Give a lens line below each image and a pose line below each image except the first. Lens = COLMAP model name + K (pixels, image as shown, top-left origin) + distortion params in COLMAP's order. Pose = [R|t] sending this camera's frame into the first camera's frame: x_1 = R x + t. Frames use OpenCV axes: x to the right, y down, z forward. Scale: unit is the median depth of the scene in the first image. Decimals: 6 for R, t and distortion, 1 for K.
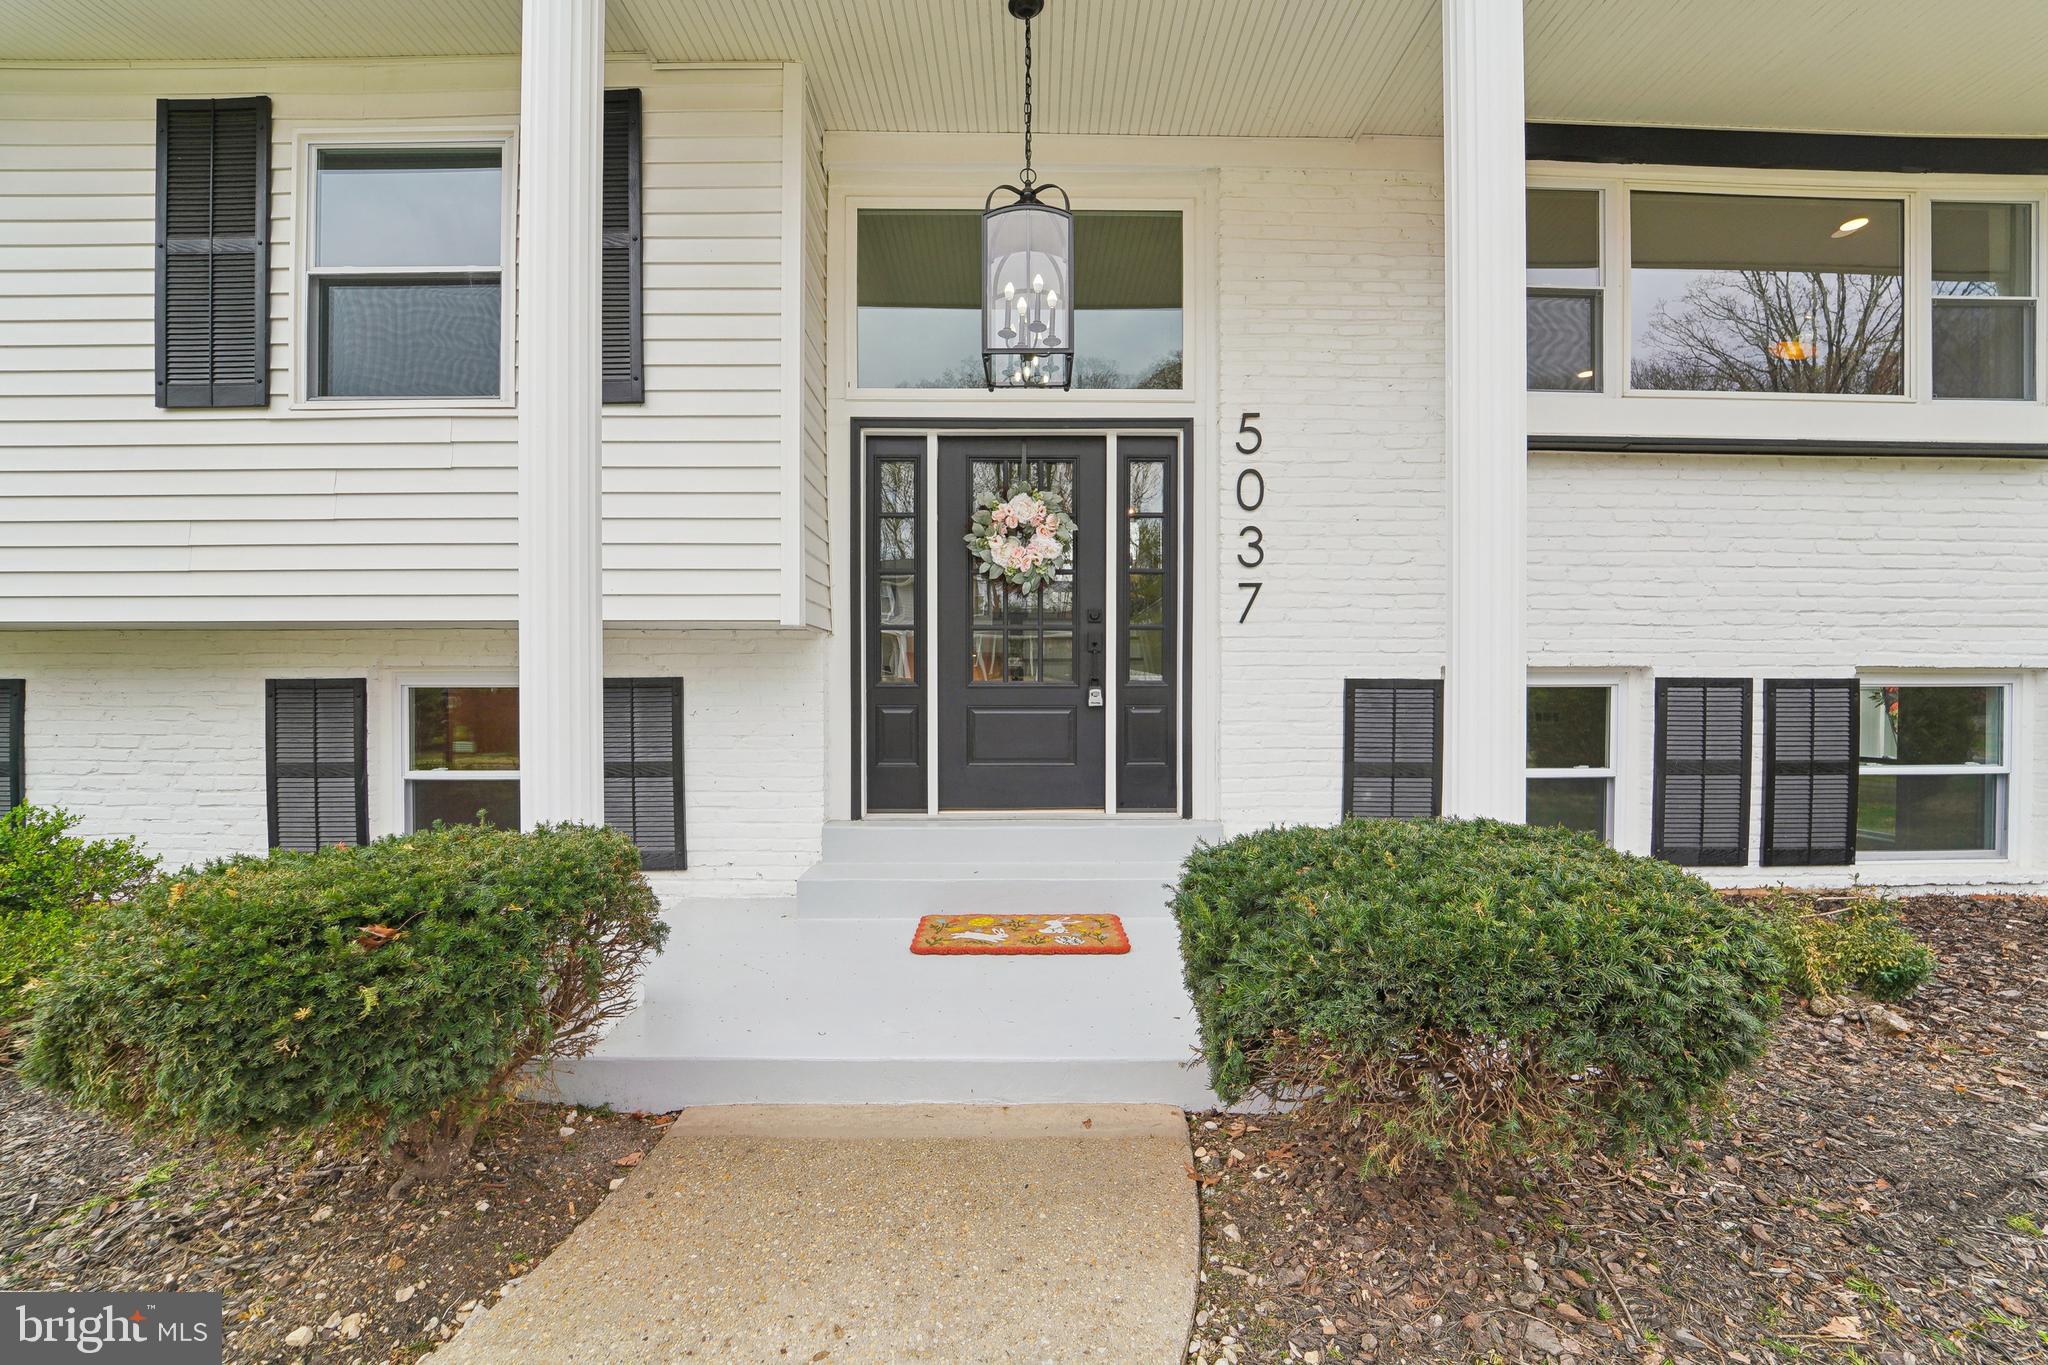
lens RADIAL K [[866.7, 0, 1029.9], [0, 866.7, 683.4], [0, 0, 1]] dist [-0.012731, -0.000163]
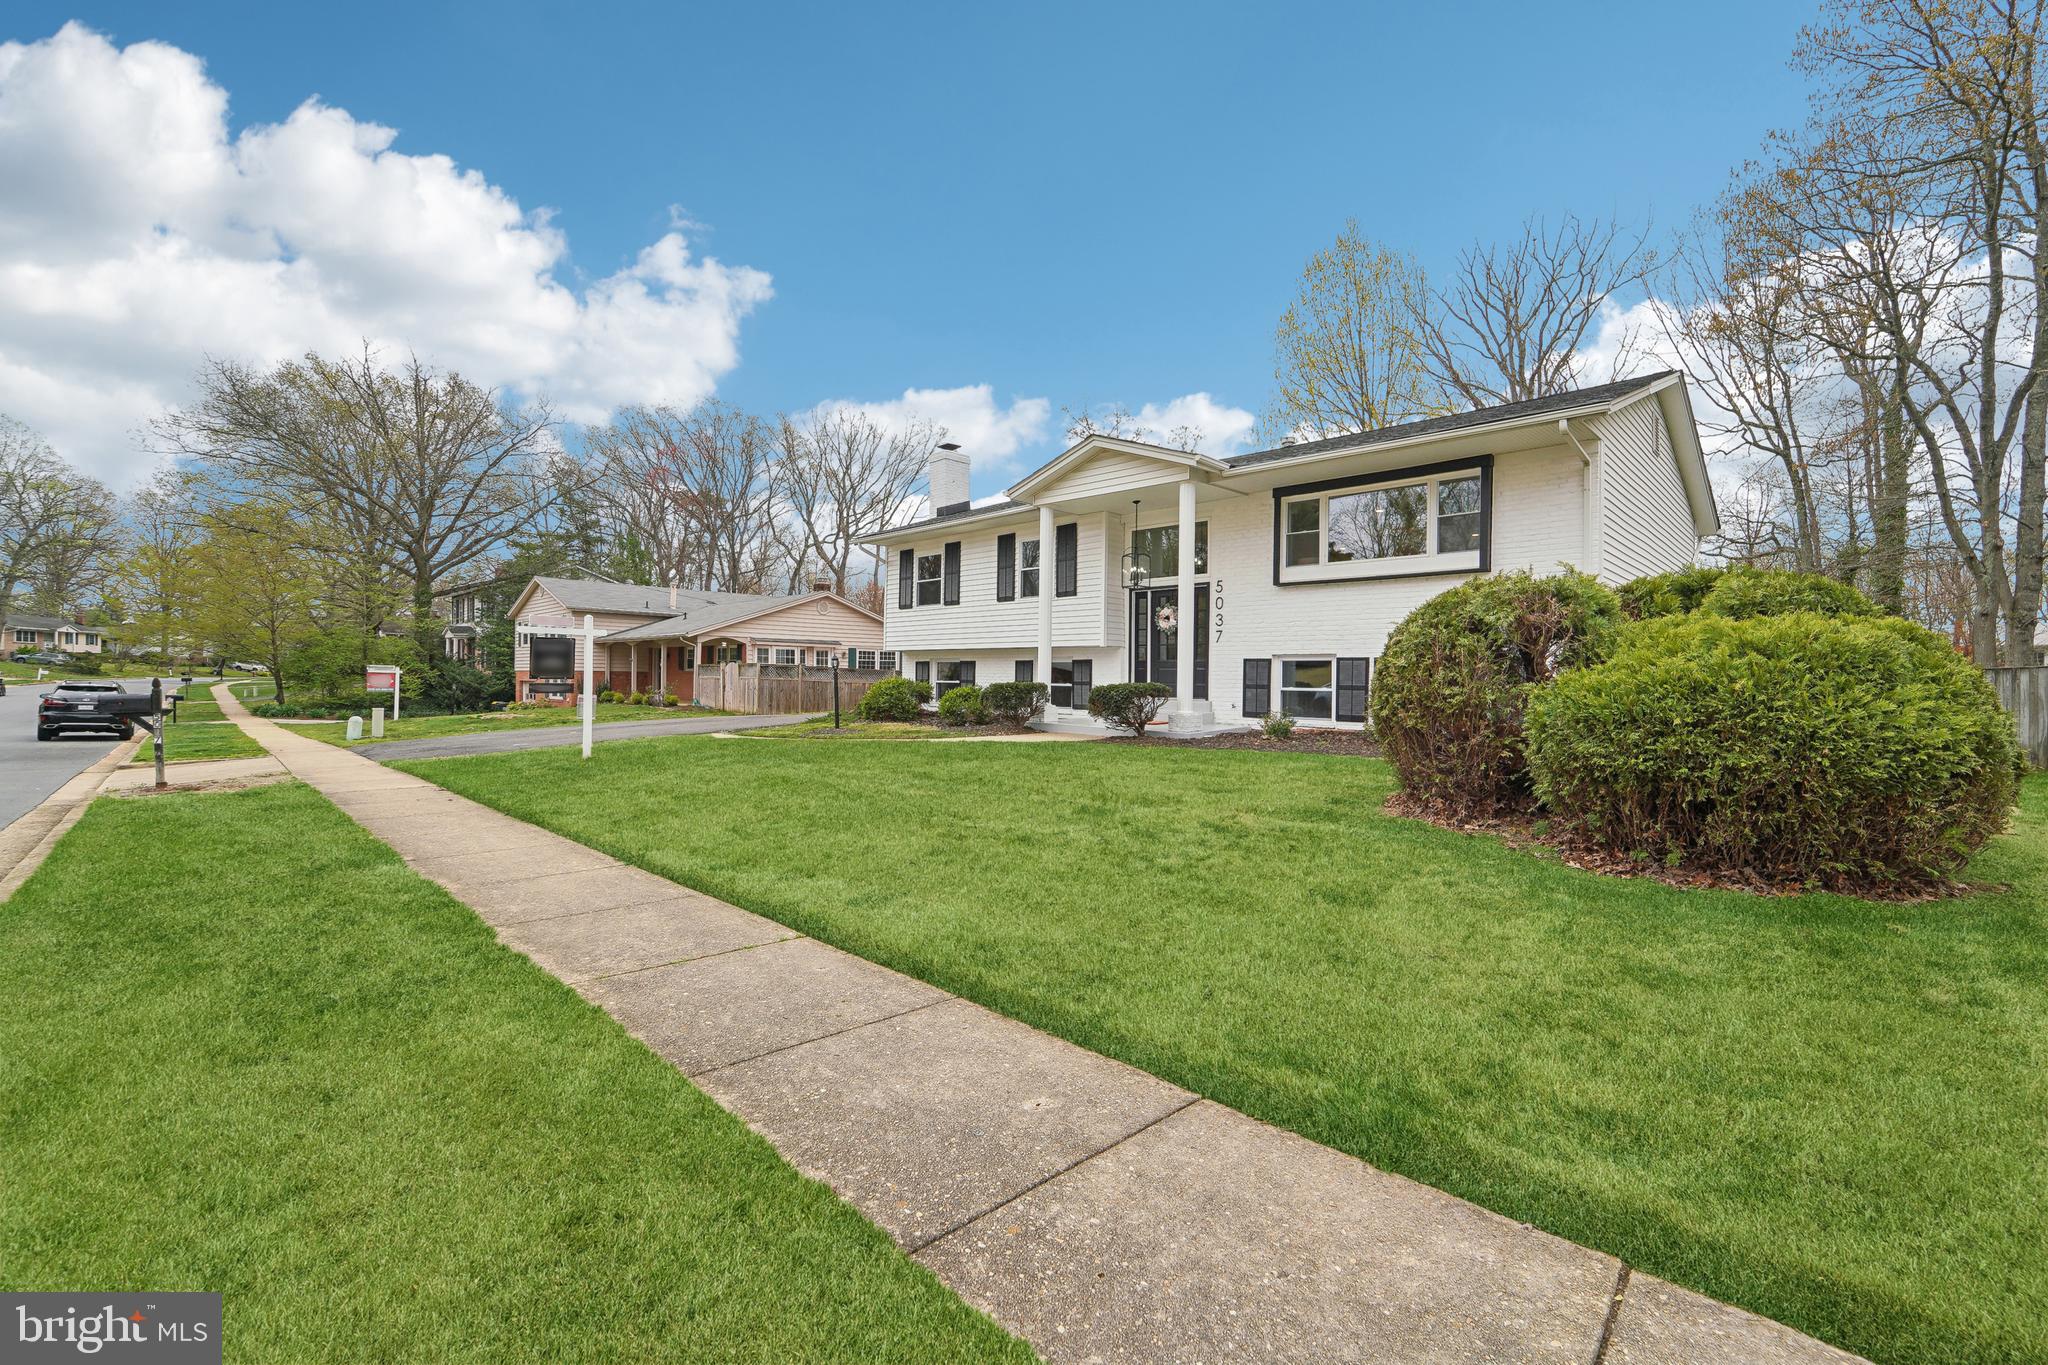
lens RADIAL K [[866.7, 0, 1022.6], [0, 866.7, 677.3], [0, 0, 1]] dist [-0.012731, -0.000163]
pose [[0.707392, 0.009828, -0.706753, 2.322239], [-0.013942, 0.999903, -0.000050, 0.087698], [0.706684, 0.009889, 0.707461, -2.153142]]
